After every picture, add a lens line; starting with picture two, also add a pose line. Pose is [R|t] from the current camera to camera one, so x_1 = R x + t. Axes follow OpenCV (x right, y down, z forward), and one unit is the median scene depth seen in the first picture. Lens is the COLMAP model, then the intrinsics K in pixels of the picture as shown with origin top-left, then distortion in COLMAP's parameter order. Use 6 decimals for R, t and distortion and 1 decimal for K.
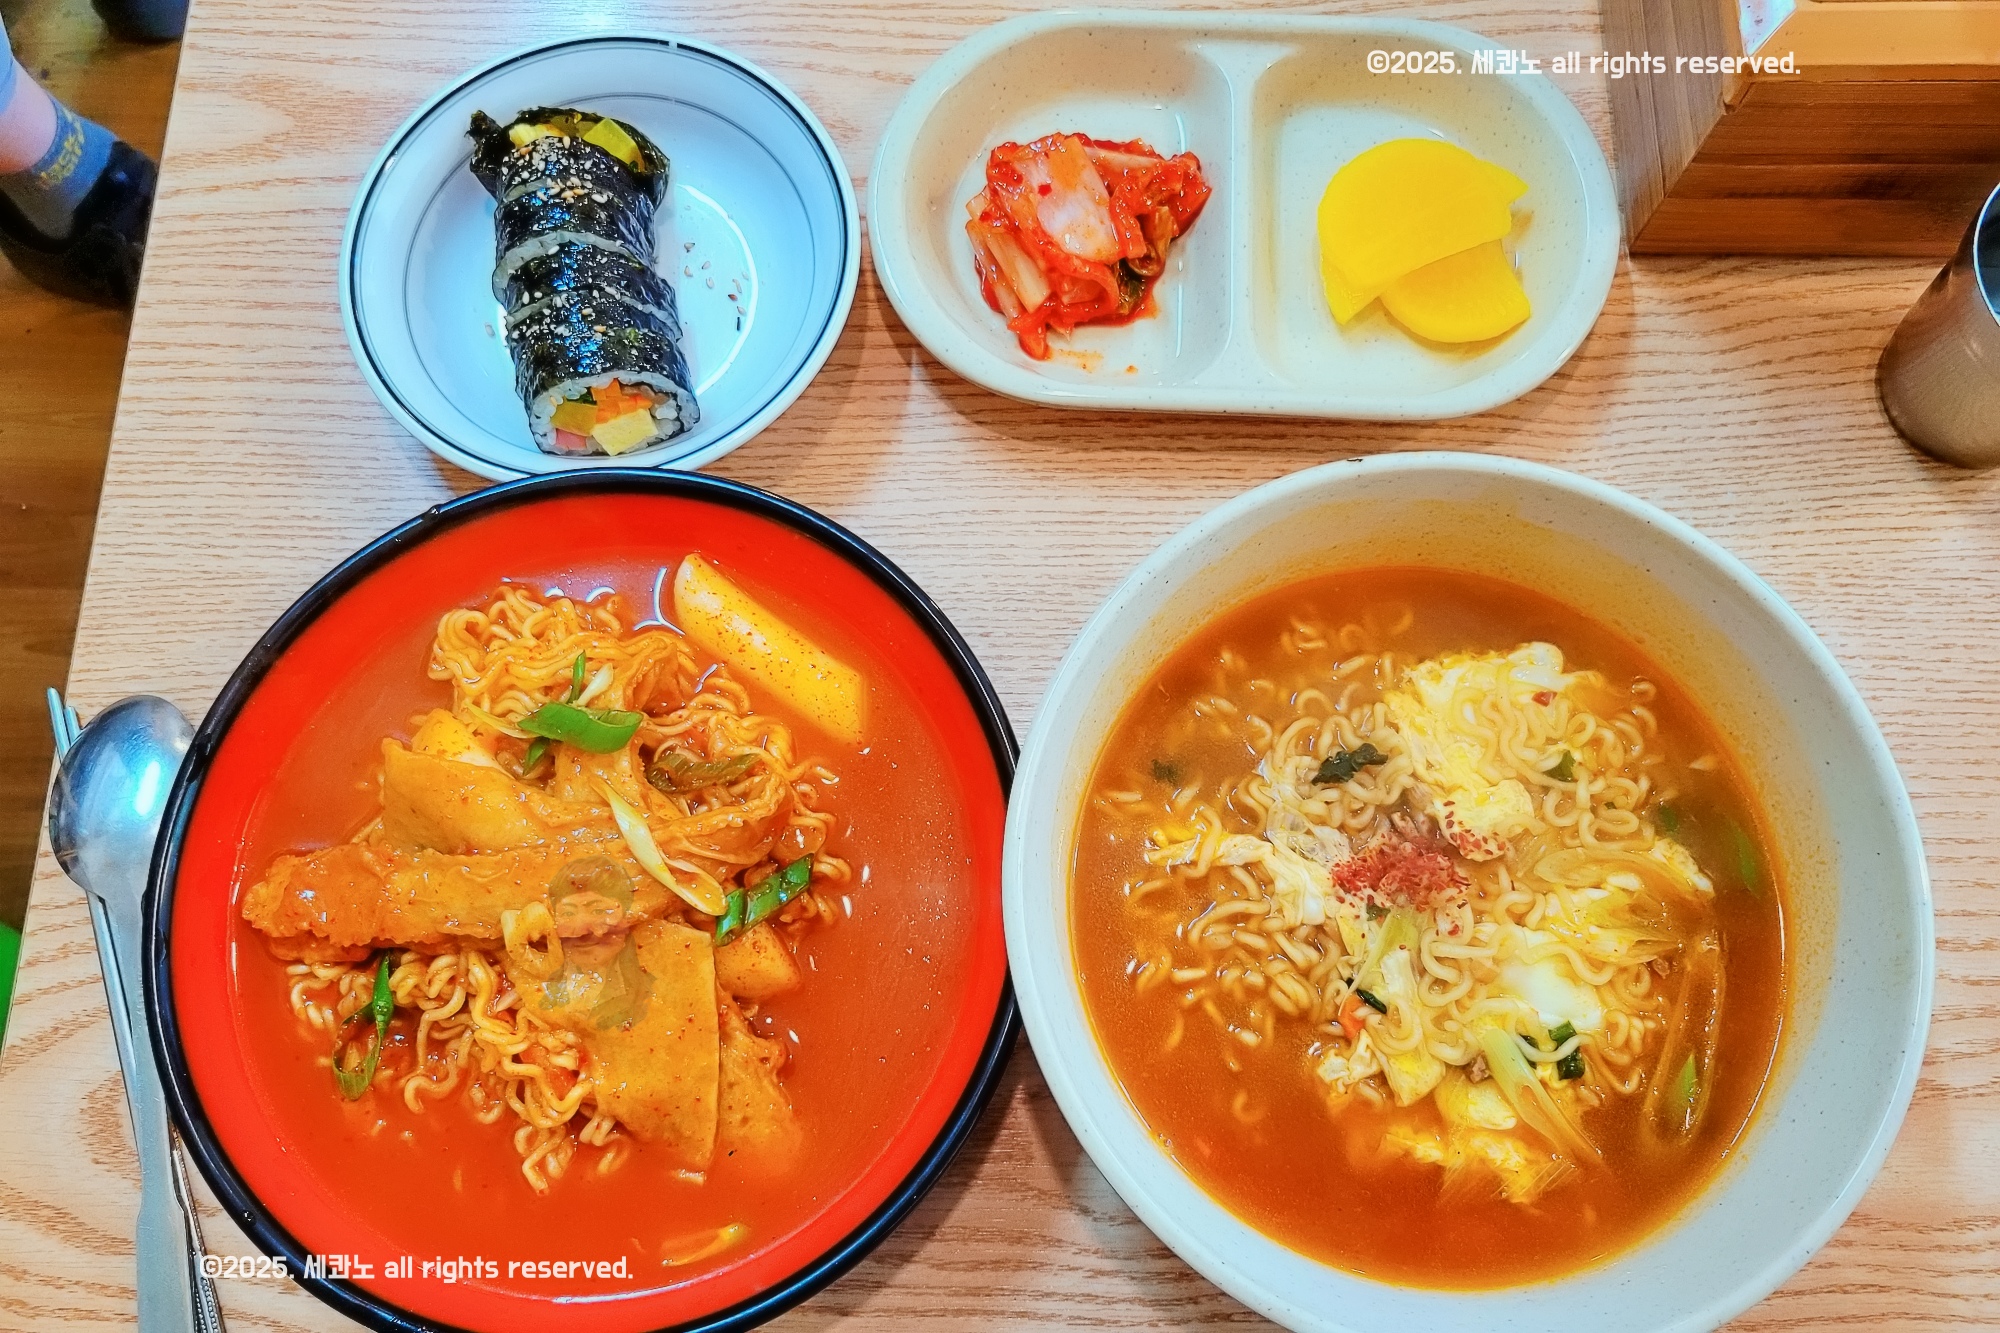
lens RADIAL K [[1573.6, 0, 996.4], [0, 1573.6, 646.0], [0, 0, 1]] dist [-0.025063, 0.020180]
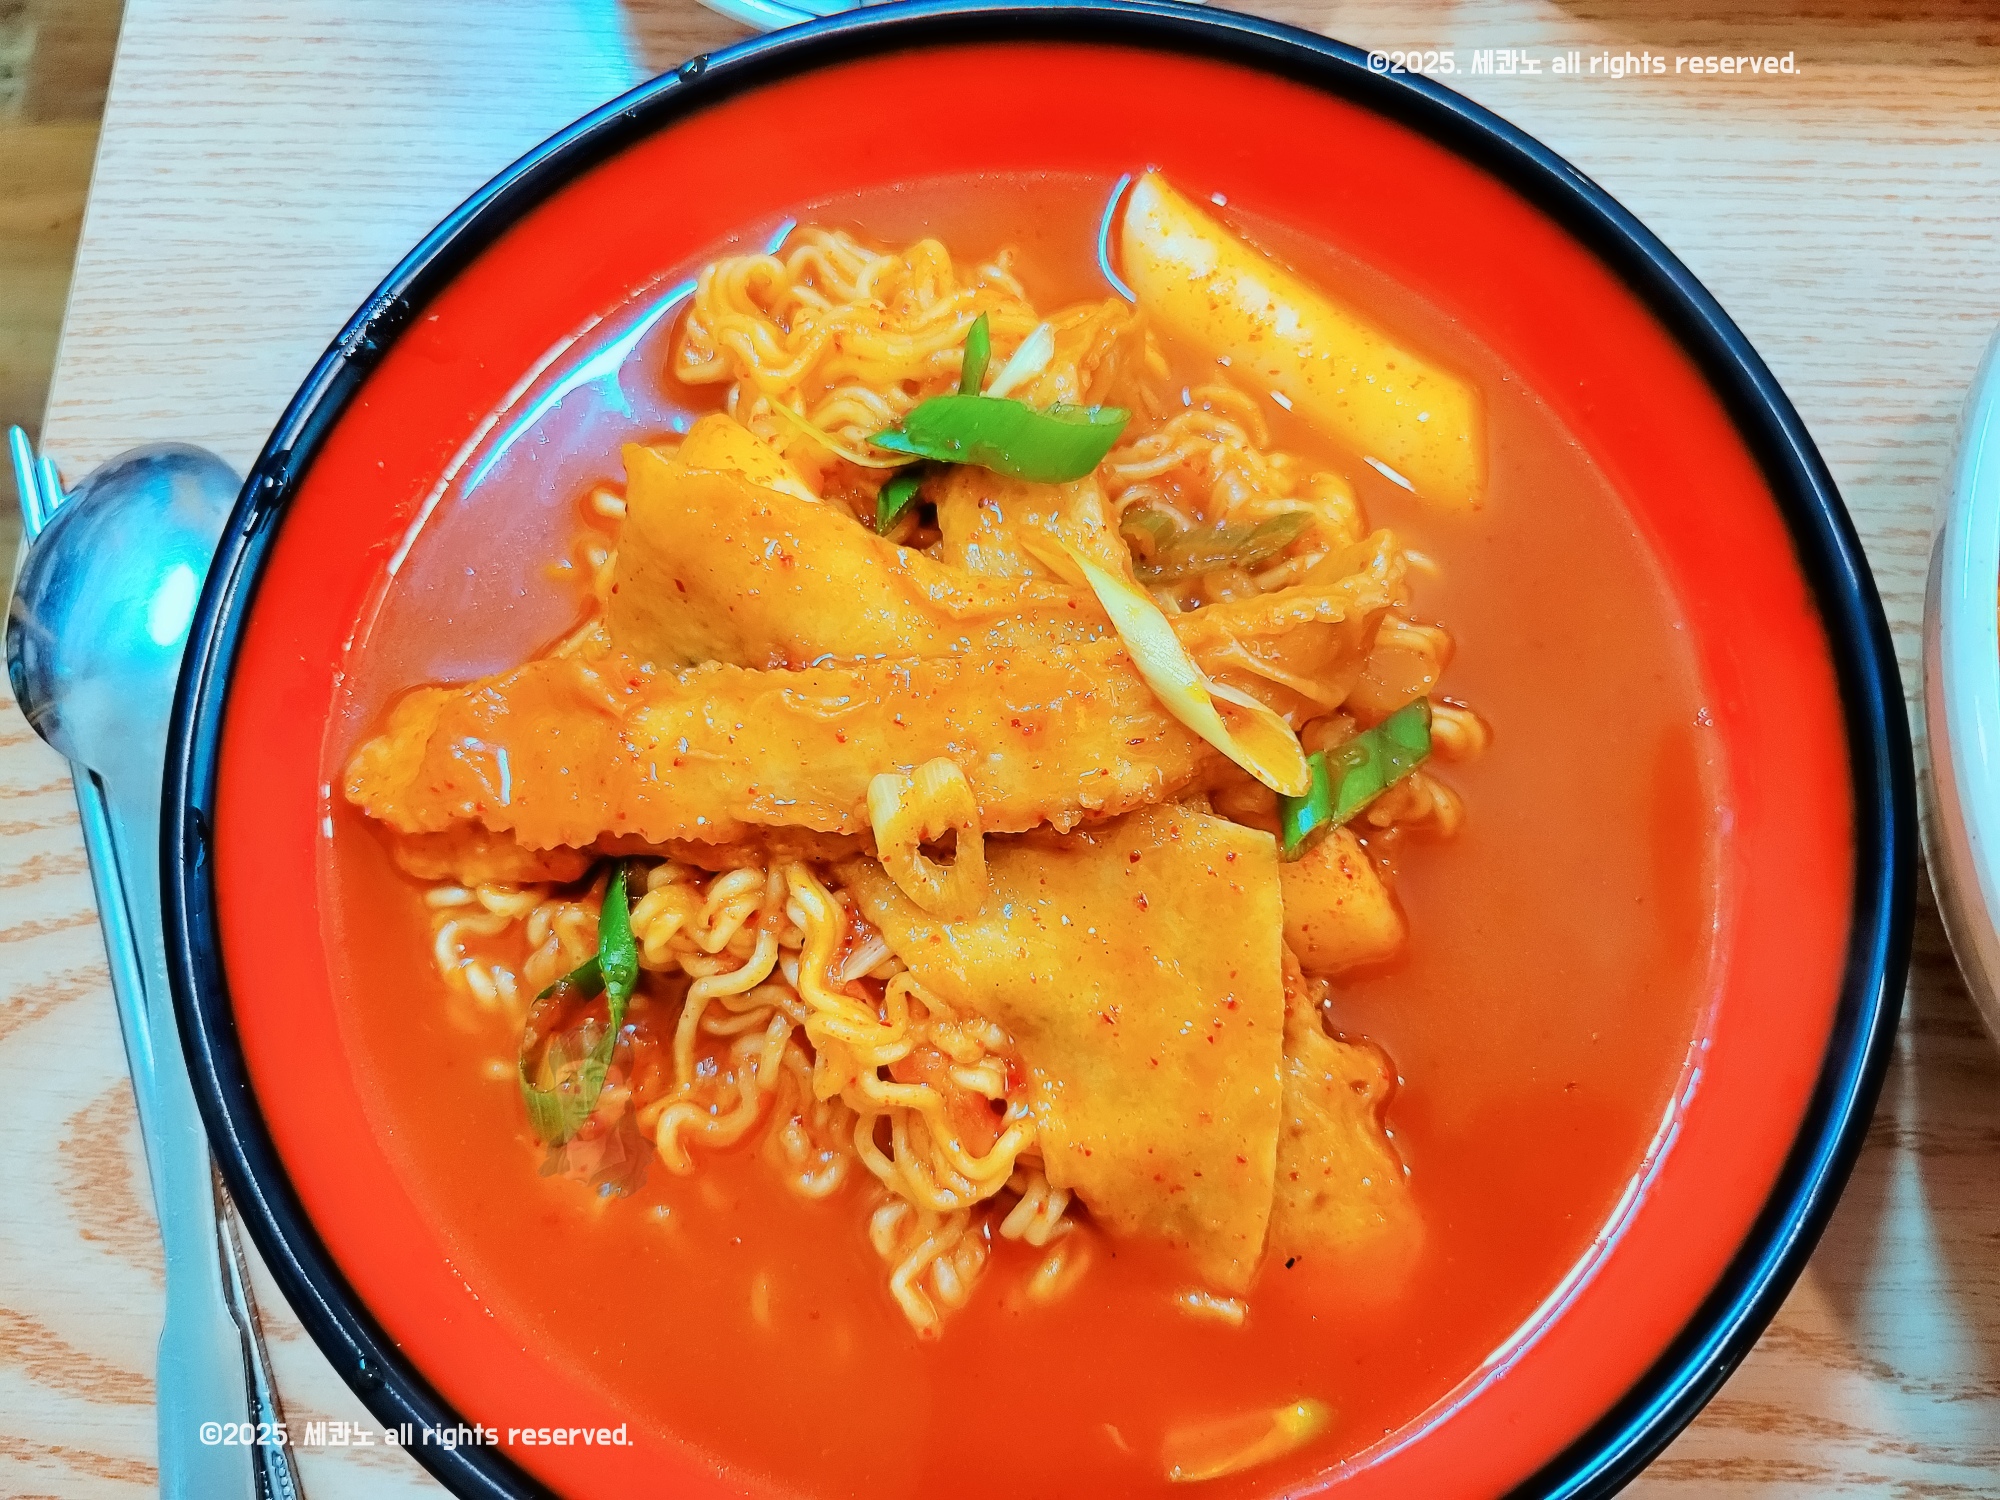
lens RADIAL K [[1619.2, 0, 1014.2], [0, 1619.2, 747.8], [0, 0, 1]] dist [-0.058354, 0.049730]
pose [[0.999494, 0.019398, -0.025221, -0.219870], [-0.018241, 0.998806, 0.045323, 0.116183], [0.026070, -0.044840, 0.998654, 0.421386]]
